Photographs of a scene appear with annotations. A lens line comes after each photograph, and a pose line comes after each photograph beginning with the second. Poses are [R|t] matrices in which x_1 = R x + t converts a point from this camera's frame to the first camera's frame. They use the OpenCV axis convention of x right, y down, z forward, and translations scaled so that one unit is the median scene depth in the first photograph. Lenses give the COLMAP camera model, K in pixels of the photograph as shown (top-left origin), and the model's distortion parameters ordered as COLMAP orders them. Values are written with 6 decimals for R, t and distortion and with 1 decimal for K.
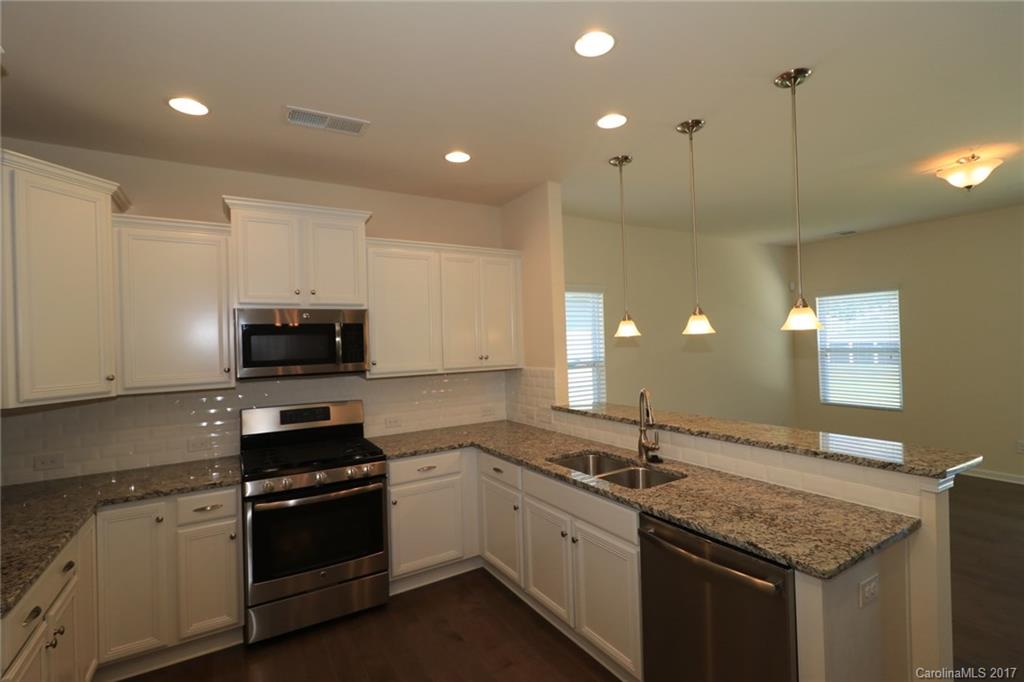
lens RADIAL K [[469.5, 0, 511.8], [0, 469.5, 339.6], [0, 0, 1]] dist [0.001134, -0.000175]
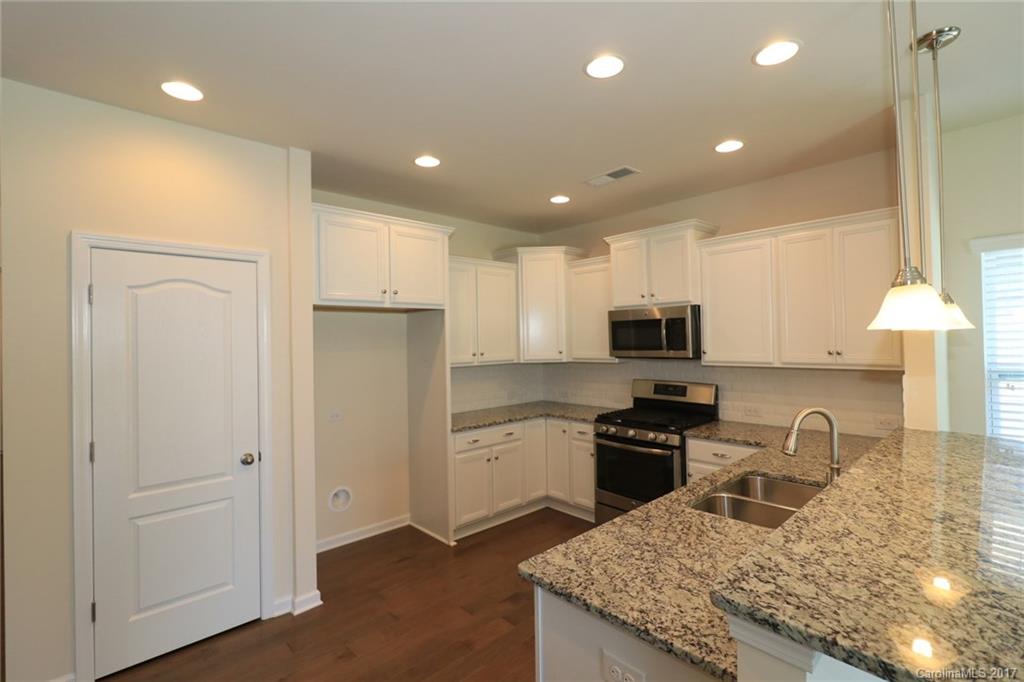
lens RADIAL K [[469.5, 0, 514.4], [0, 469.5, 337.9], [0, 0, 1]] dist [0.001134, -0.000175]
pose [[0.201879, 0.024107, -0.979114, 0.887580], [0.016494, 0.999472, 0.028009, -0.028050], [0.979272, -0.021804, 0.201374, 0.413724]]
